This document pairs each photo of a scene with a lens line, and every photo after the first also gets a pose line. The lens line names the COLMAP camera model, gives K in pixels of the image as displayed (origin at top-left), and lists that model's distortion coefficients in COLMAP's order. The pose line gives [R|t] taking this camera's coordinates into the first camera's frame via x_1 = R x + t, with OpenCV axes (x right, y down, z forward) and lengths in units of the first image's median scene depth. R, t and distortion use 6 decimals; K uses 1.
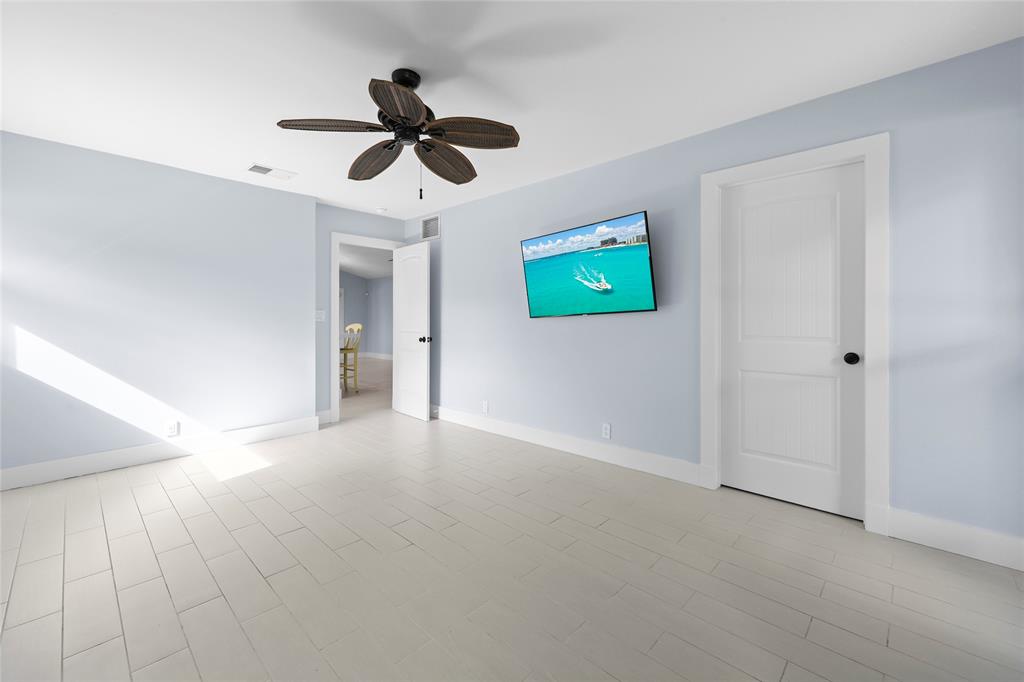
lens RADIAL K [[413.7, 0, 508.6], [0, 413.7, 321.4], [0, 0, 1]] dist [-0.001132, -0.000129]
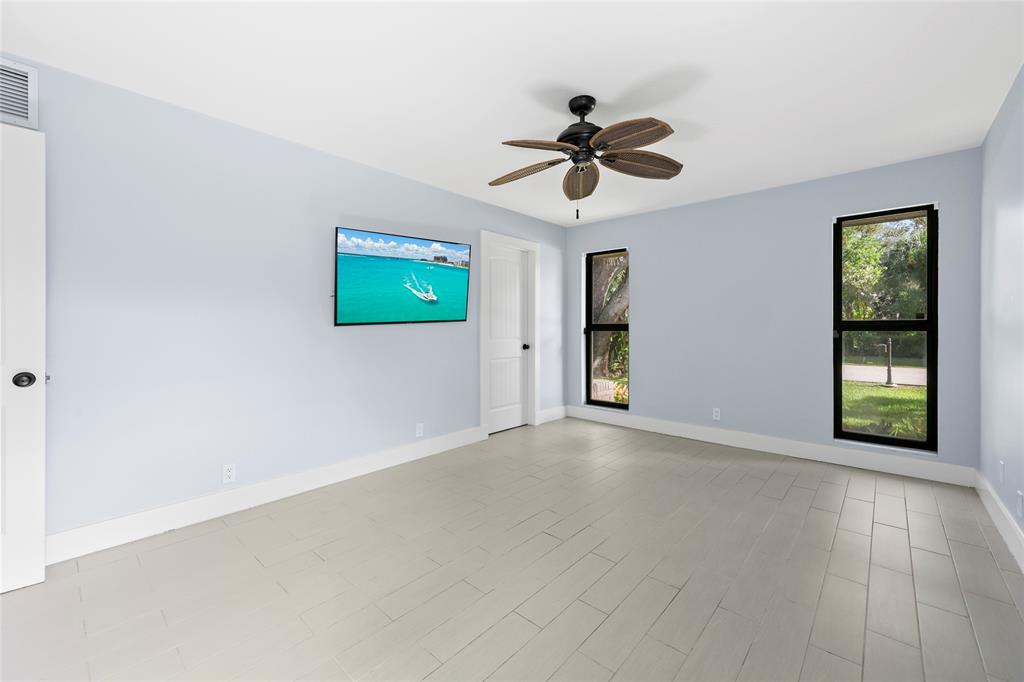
lens RADIAL K [[414.2, 0, 512.0], [0, 414.2, 328.0], [0, 0, 1]] dist [0.000259, 0.000135]
pose [[-0.018134, -0.005104, 0.999823, -0.872320], [0.002505, 0.999984, 0.005150, -0.007419], [-0.999832, 0.002598, -0.018121, 0.796210]]
